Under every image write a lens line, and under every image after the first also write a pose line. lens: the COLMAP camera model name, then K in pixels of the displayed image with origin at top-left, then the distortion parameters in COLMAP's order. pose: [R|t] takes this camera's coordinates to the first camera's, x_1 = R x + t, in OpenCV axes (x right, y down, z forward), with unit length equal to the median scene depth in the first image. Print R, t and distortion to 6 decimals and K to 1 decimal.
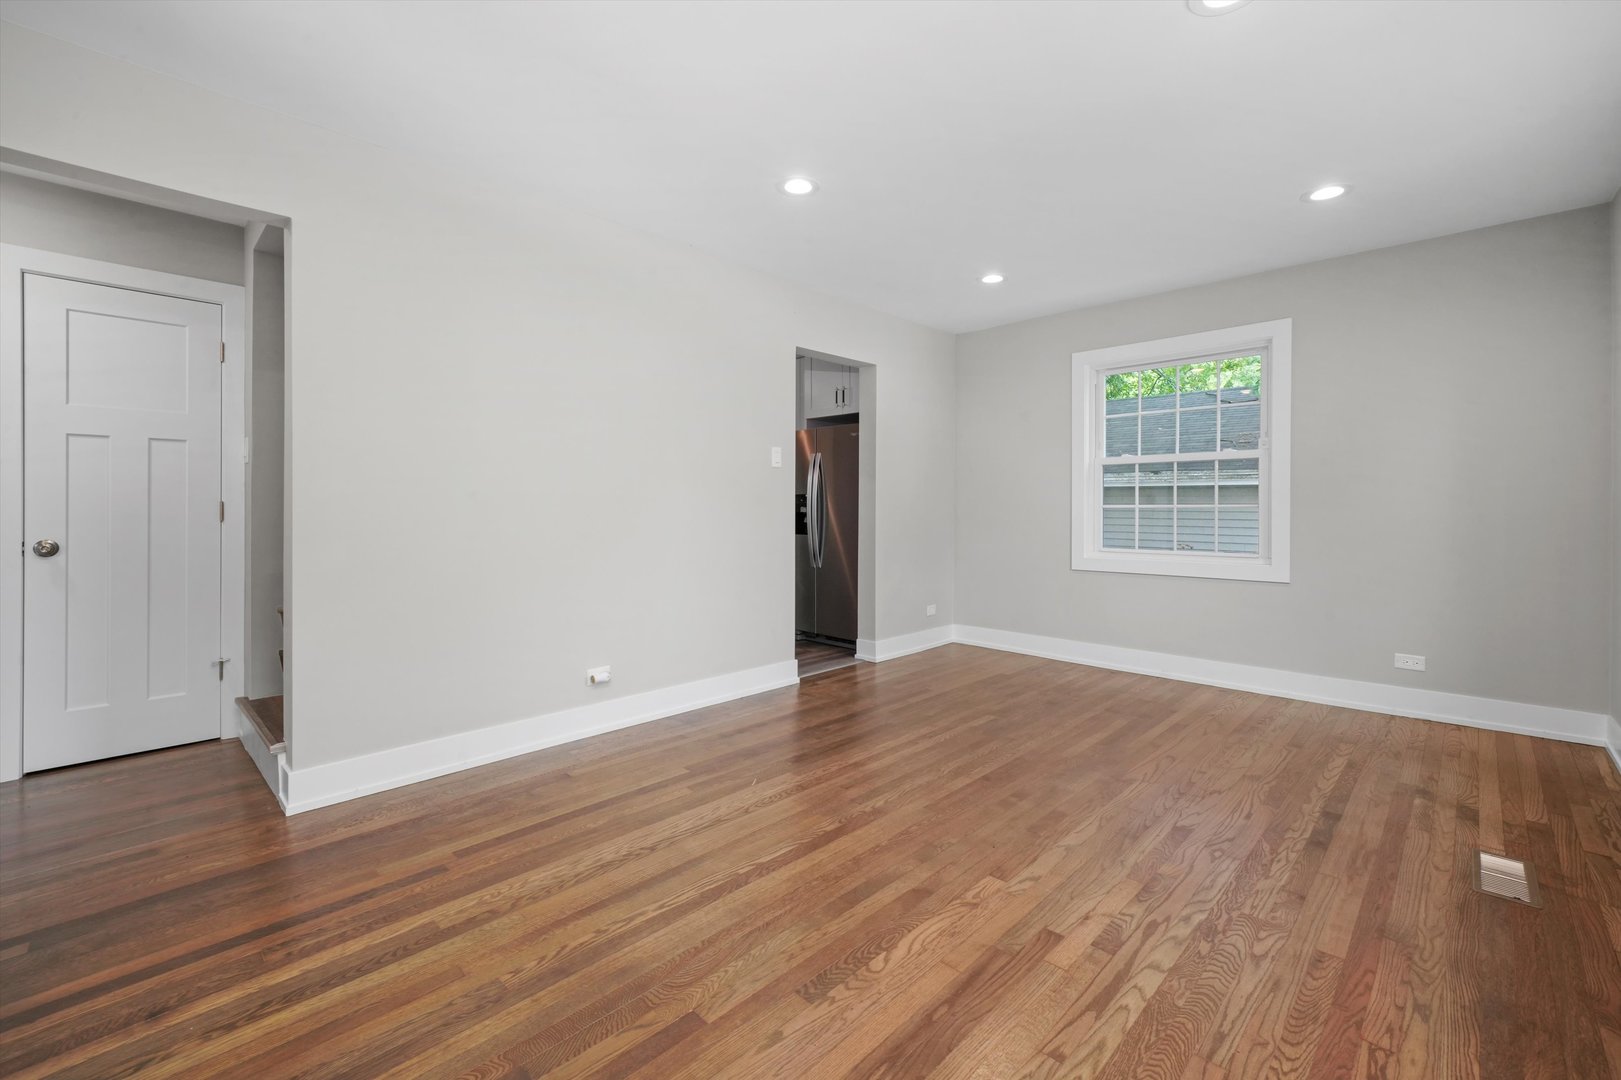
lens RADIAL K [[693.1, 0, 799.3], [0, 693.1, 507.5], [0, 0, 1]] dist [0.000377, 0.000681]
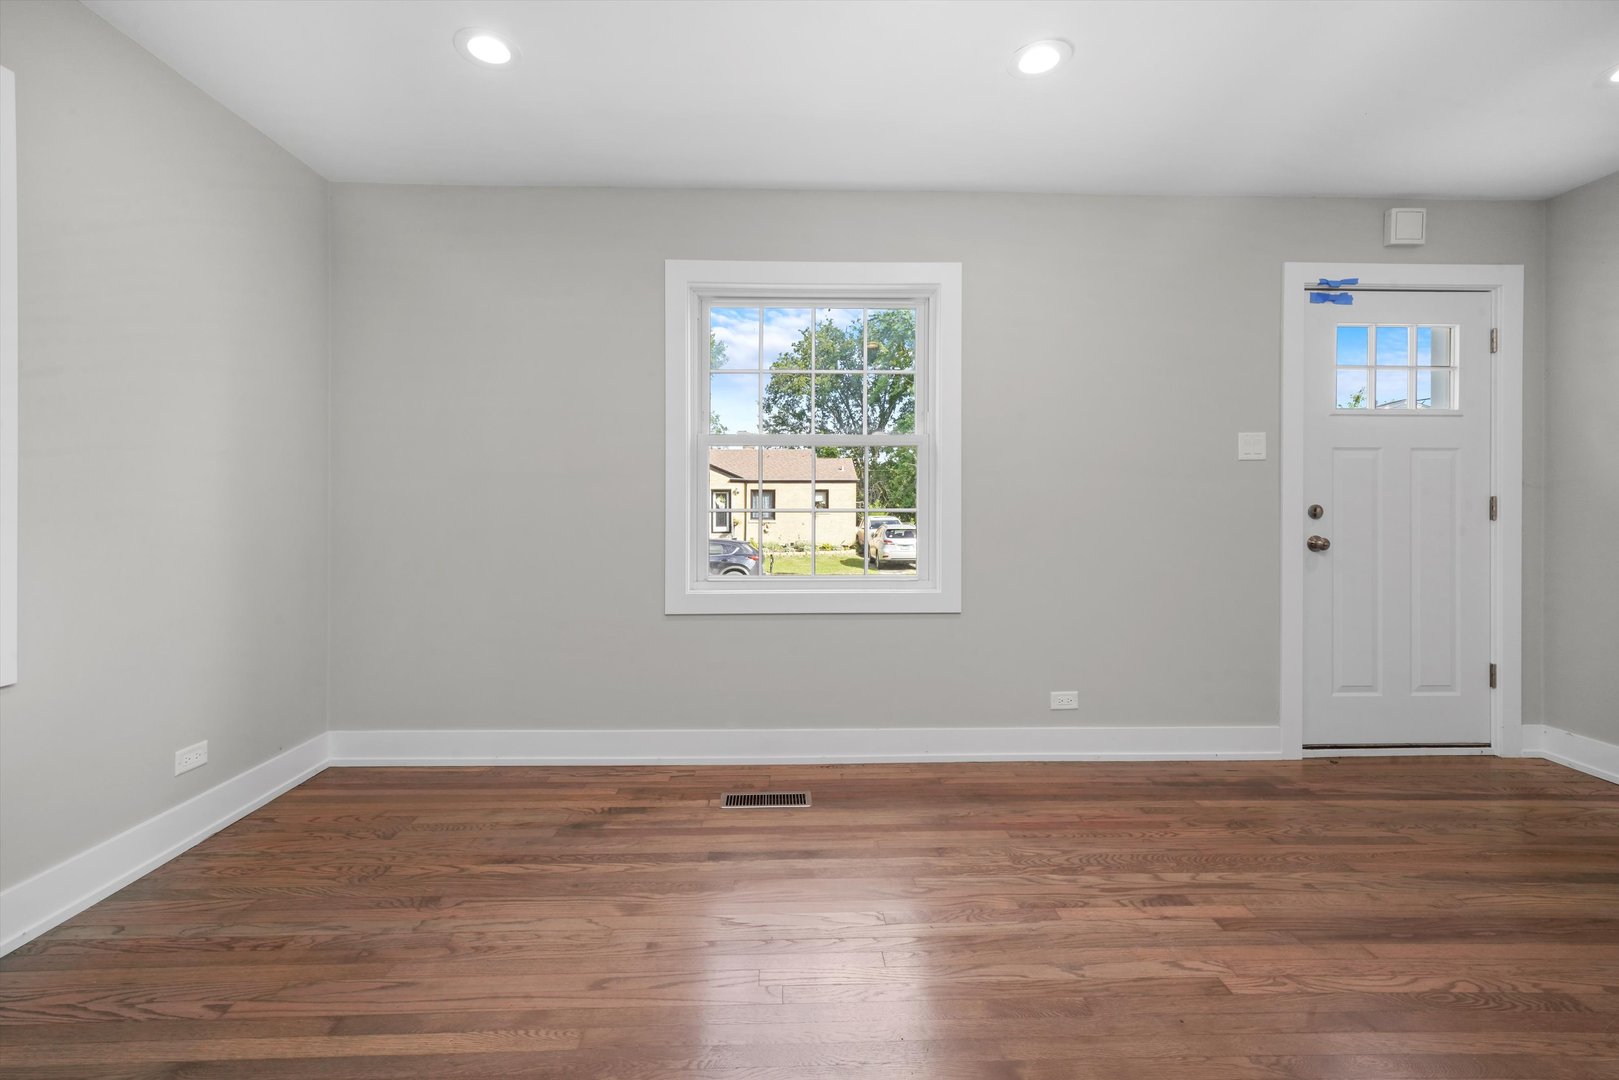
lens RADIAL K [[695.7, 0, 801.7], [0, 695.7, 511.2], [0, 0, 1]] dist [0.000239, 0.001170]
pose [[-0.722560, -0.003834, 0.691297, 0.068733], [0.000037, 0.999984, 0.005585, -0.002475], [-0.691308, 0.004061, -0.722549, 1.428037]]
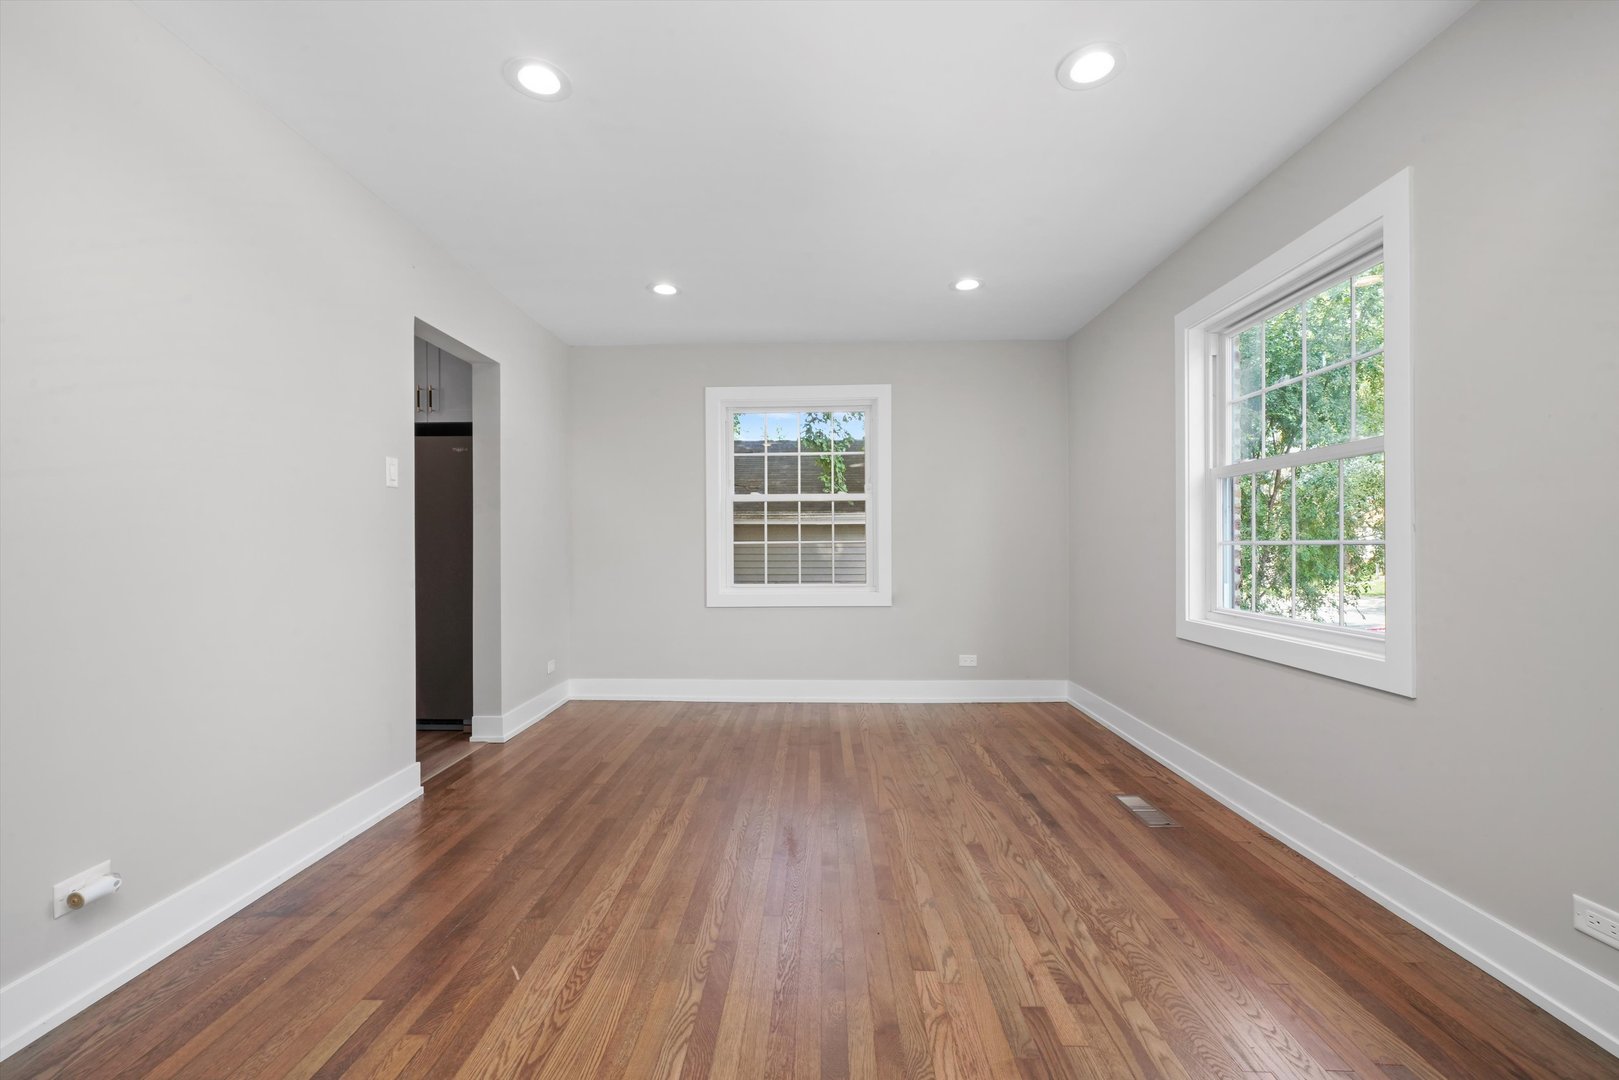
lens RADIAL K [[683.8, 0, 800.9], [0, 683.8, 548.1], [0, 0, 1]] dist [0.001500, 0.000761]
pose [[0.730448, -0.008260, 0.682918, -0.306611], [0.005579, 0.999966, 0.006127, 0.000524], [-0.682945, -0.000665, 0.730469, 0.362395]]
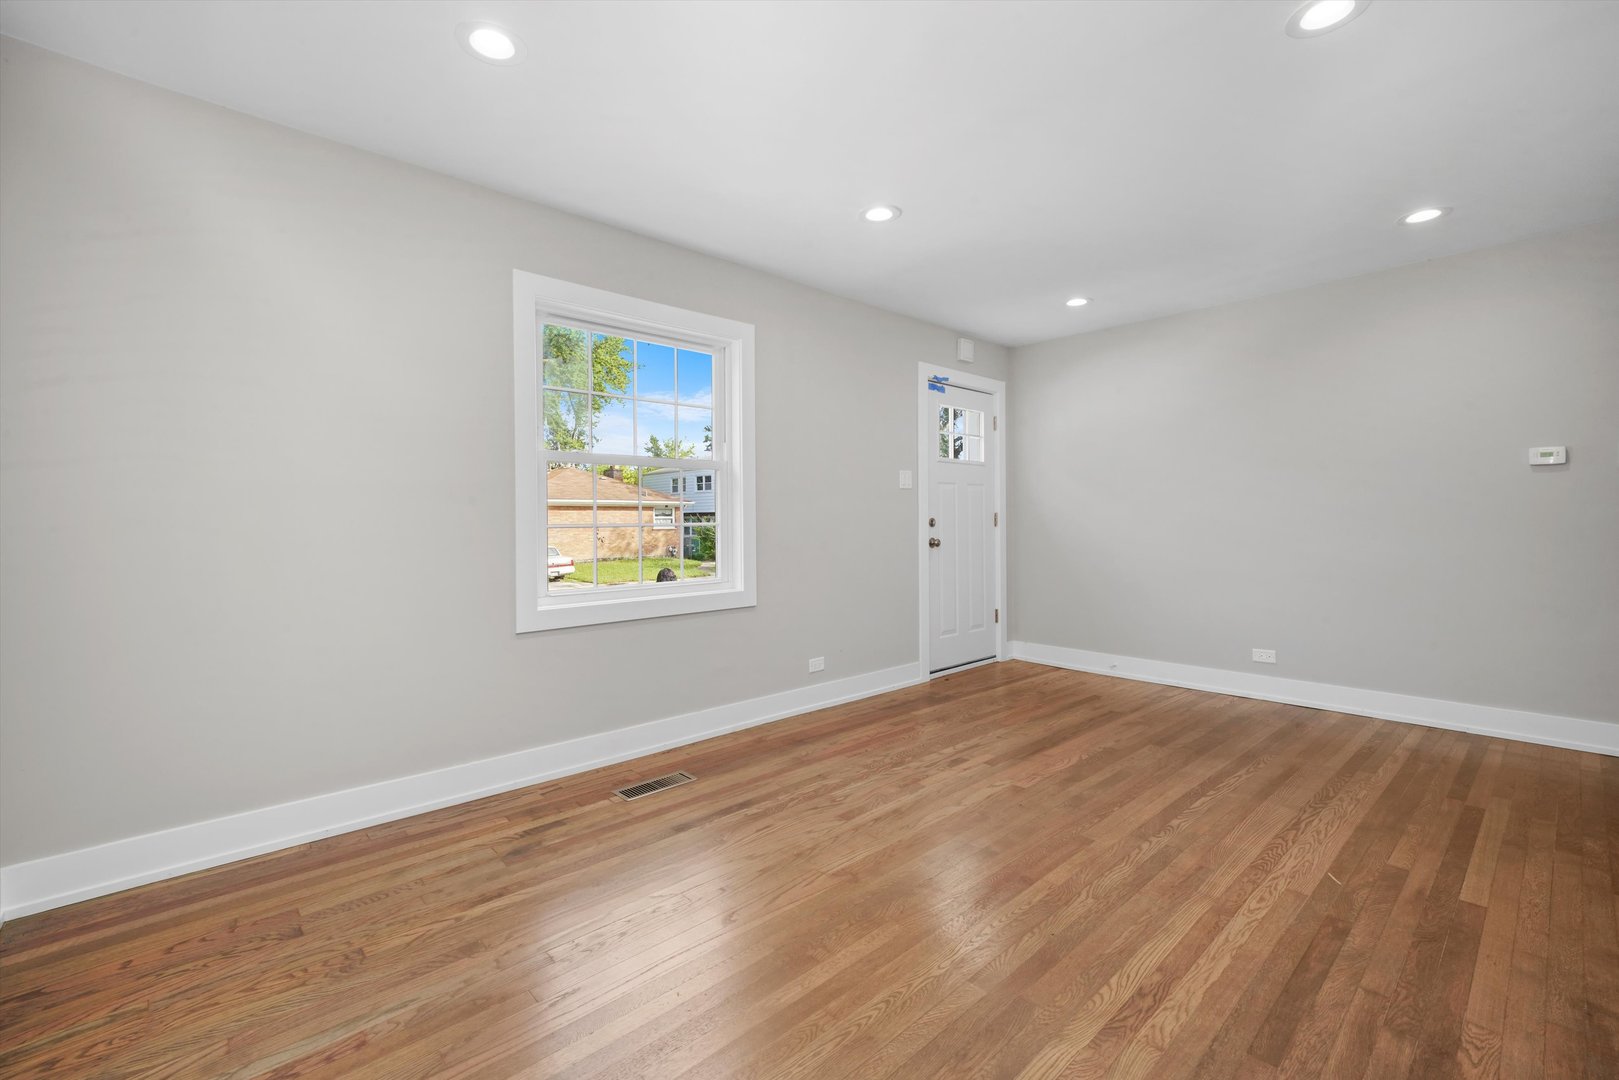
lens RADIAL K [[692.8, 0, 803.0], [0, 692.8, 523.9], [0, 0, 1]] dist [0.000565, 0.000912]
pose [[-0.998561, 0.007445, 0.053118, 0.485194], [0.007799, 0.999949, 0.006466, -0.005584], [-0.053067, 0.006871, -0.998567, 1.822112]]
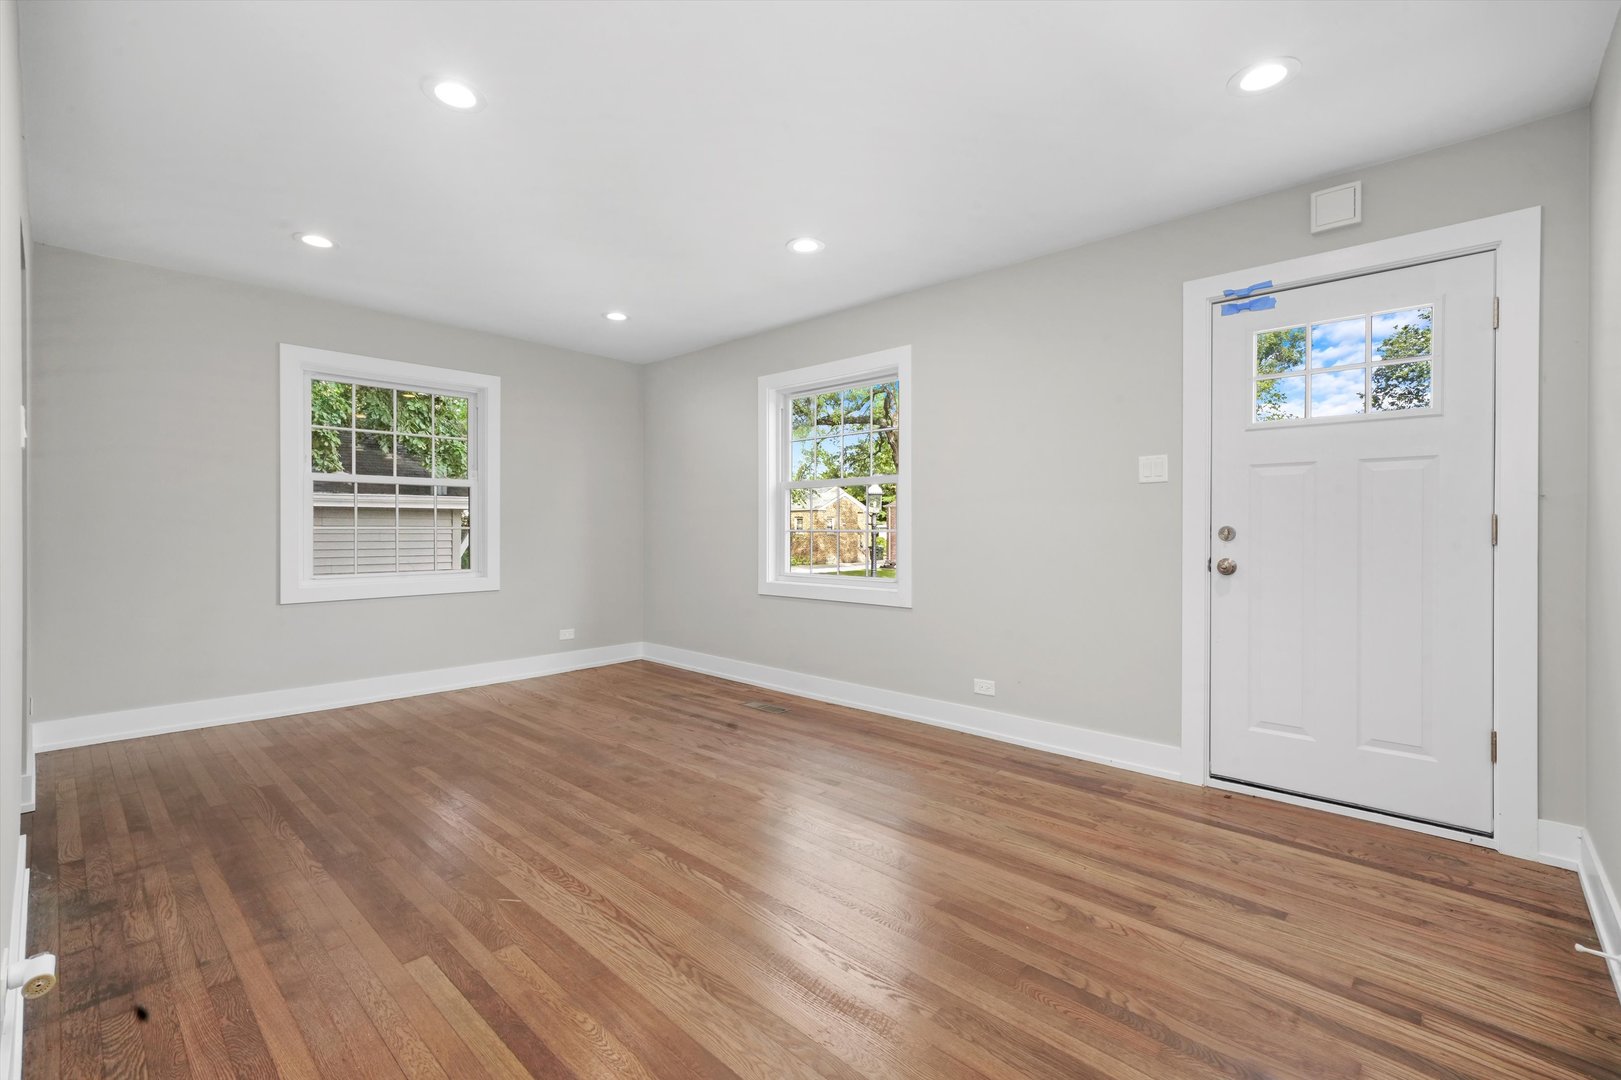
lens RADIAL K [[707.9, 0, 802.5], [0, 707.9, 534.3], [0, 0, 1]] dist [0.001662, 0.000385]
pose [[-0.024495, -0.007822, 0.999669, -0.842283], [-0.000321, 0.999969, 0.007817, -0.002161], [-0.999700, -0.000129, -0.024497, 0.716394]]
